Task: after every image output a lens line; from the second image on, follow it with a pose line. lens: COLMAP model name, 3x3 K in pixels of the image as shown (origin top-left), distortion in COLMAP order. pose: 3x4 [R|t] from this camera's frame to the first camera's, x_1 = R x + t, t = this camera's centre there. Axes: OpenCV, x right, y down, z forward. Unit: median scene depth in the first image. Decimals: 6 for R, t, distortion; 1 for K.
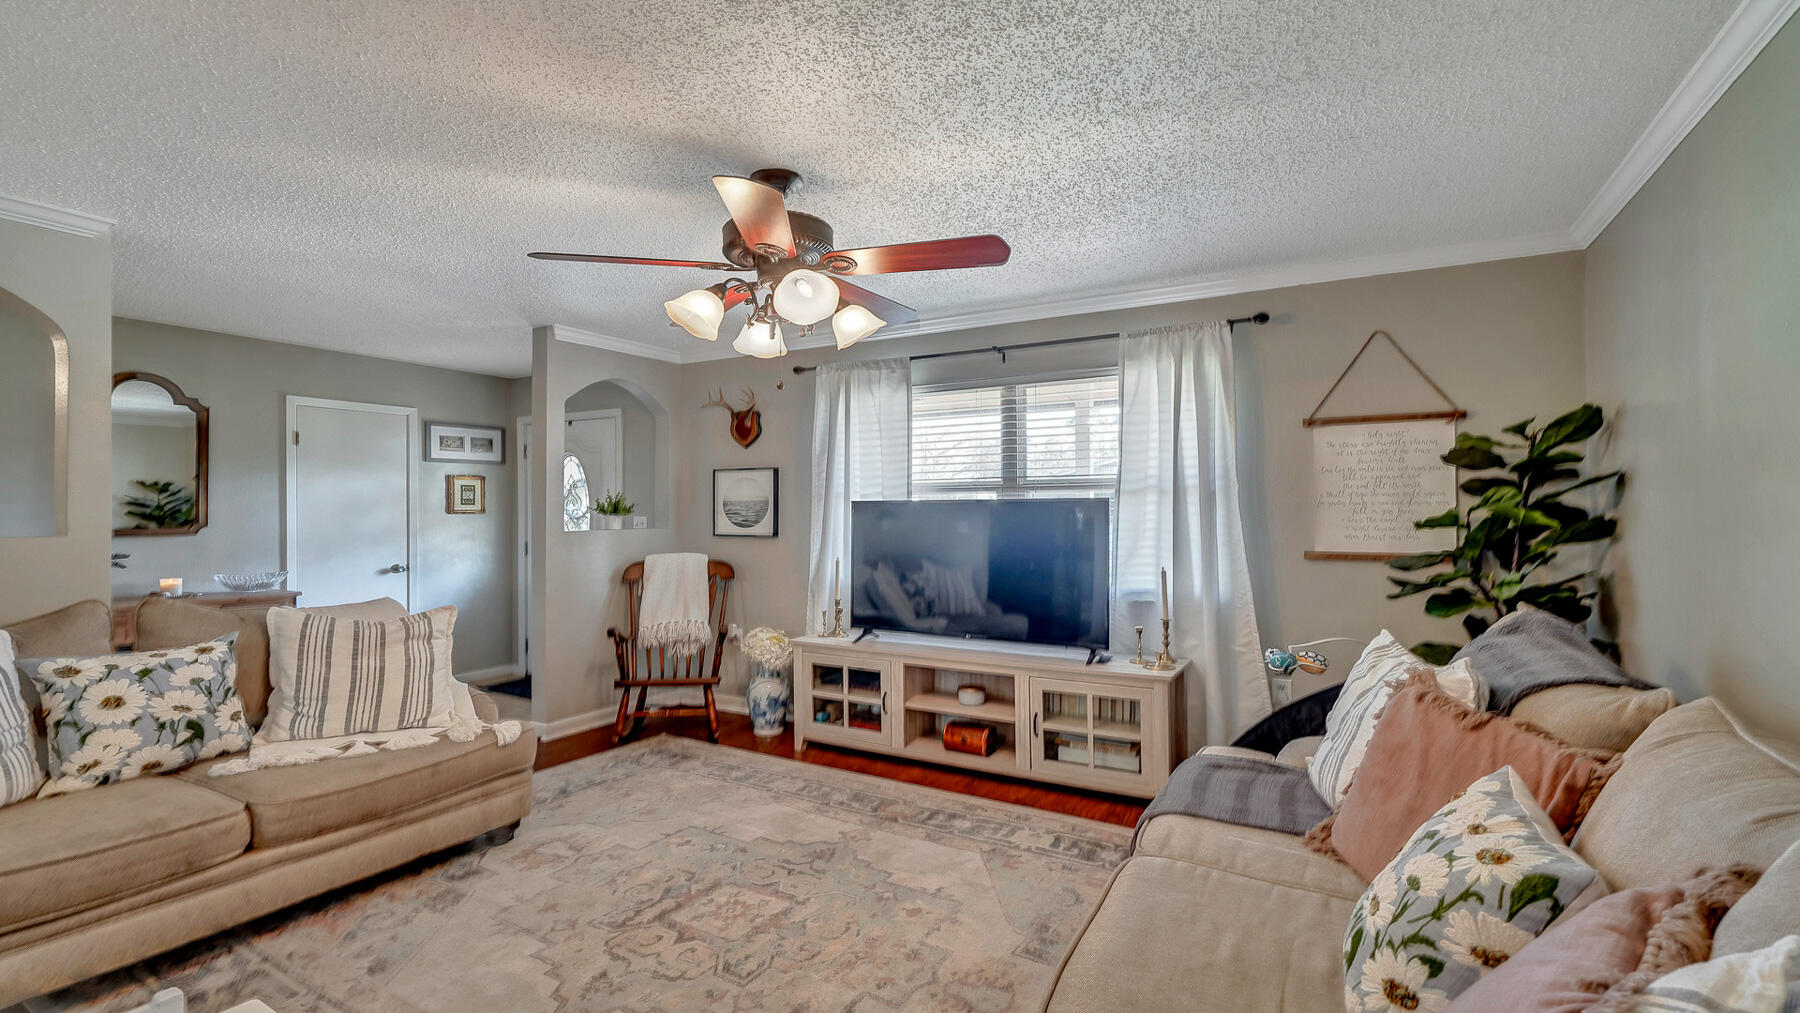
lens RADIAL K [[855.1, 0, 882.5], [0, 855.1, 508.1], [0, 0, 1]] dist [0.002926, 0.000449]
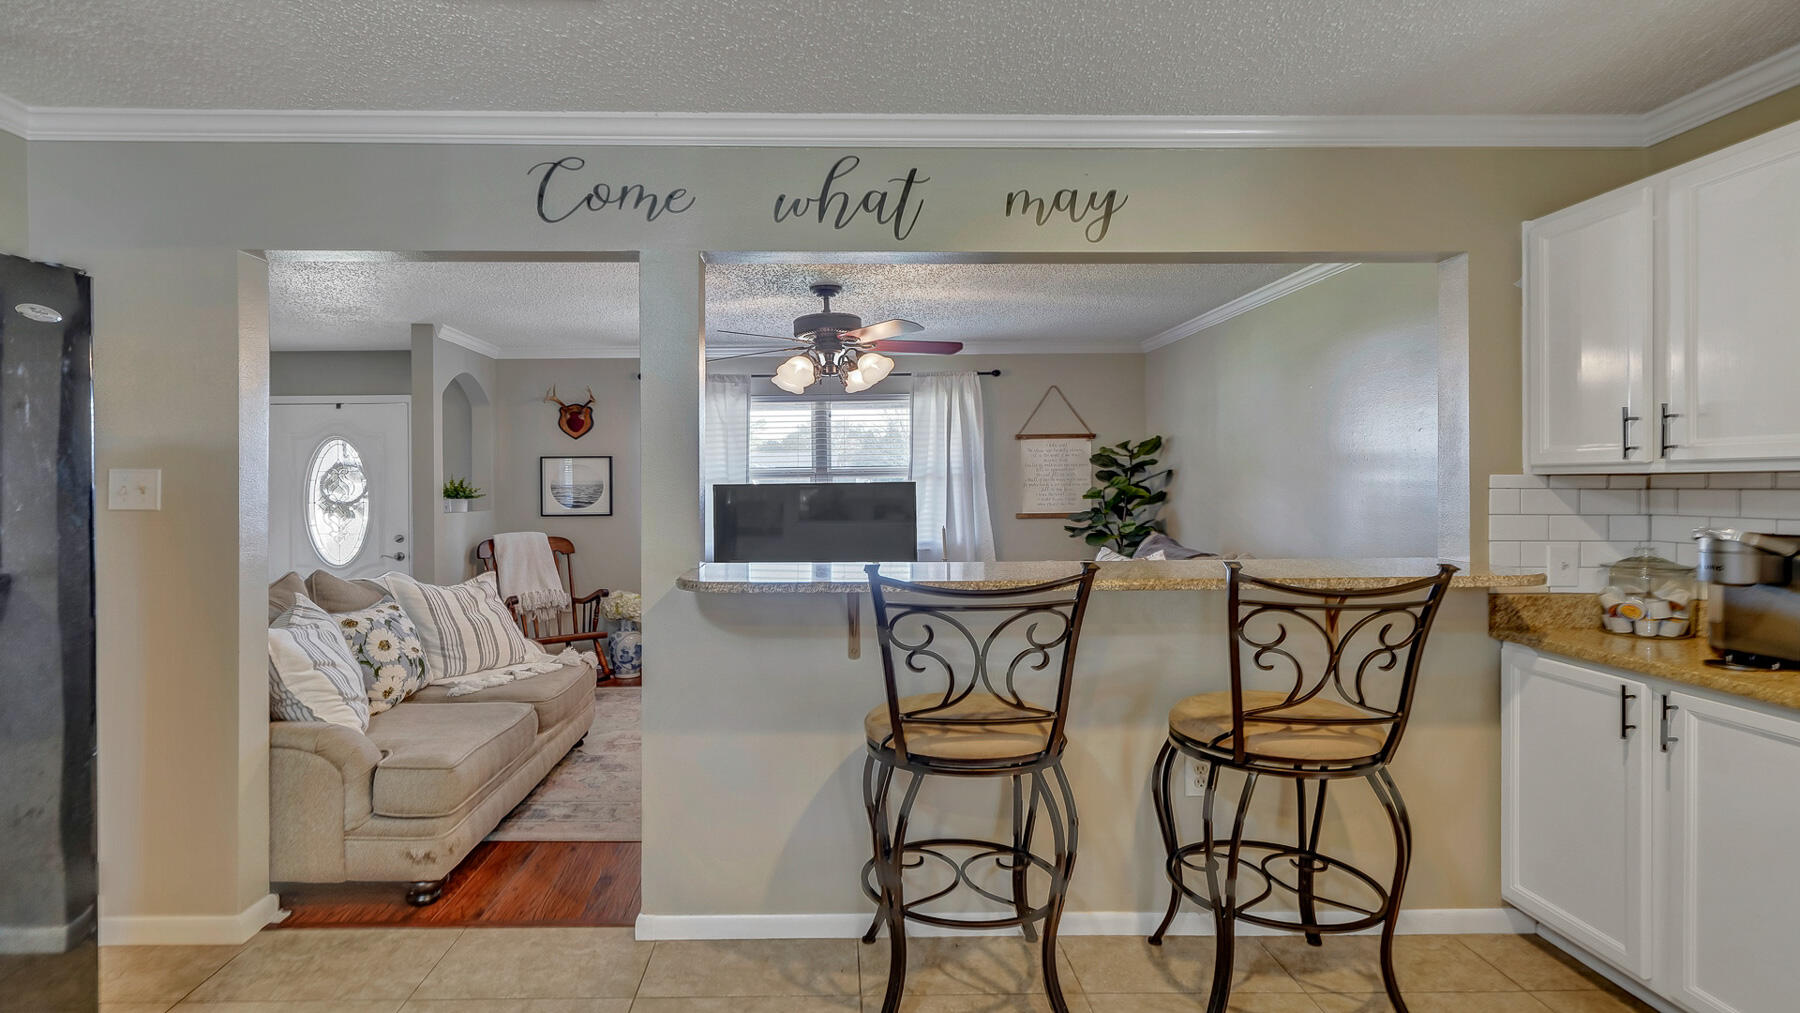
lens RADIAL K [[918.1, 0, 895.9], [0, 918.1, 496.7], [0, 0, 1]] dist [-0.001603, 0.000185]
pose [[0.843095, -0.011711, 0.537637, -0.679557], [0.006970, 0.999917, 0.010850, -0.003714], [-0.537719, -0.005401, 0.843107, -0.390868]]
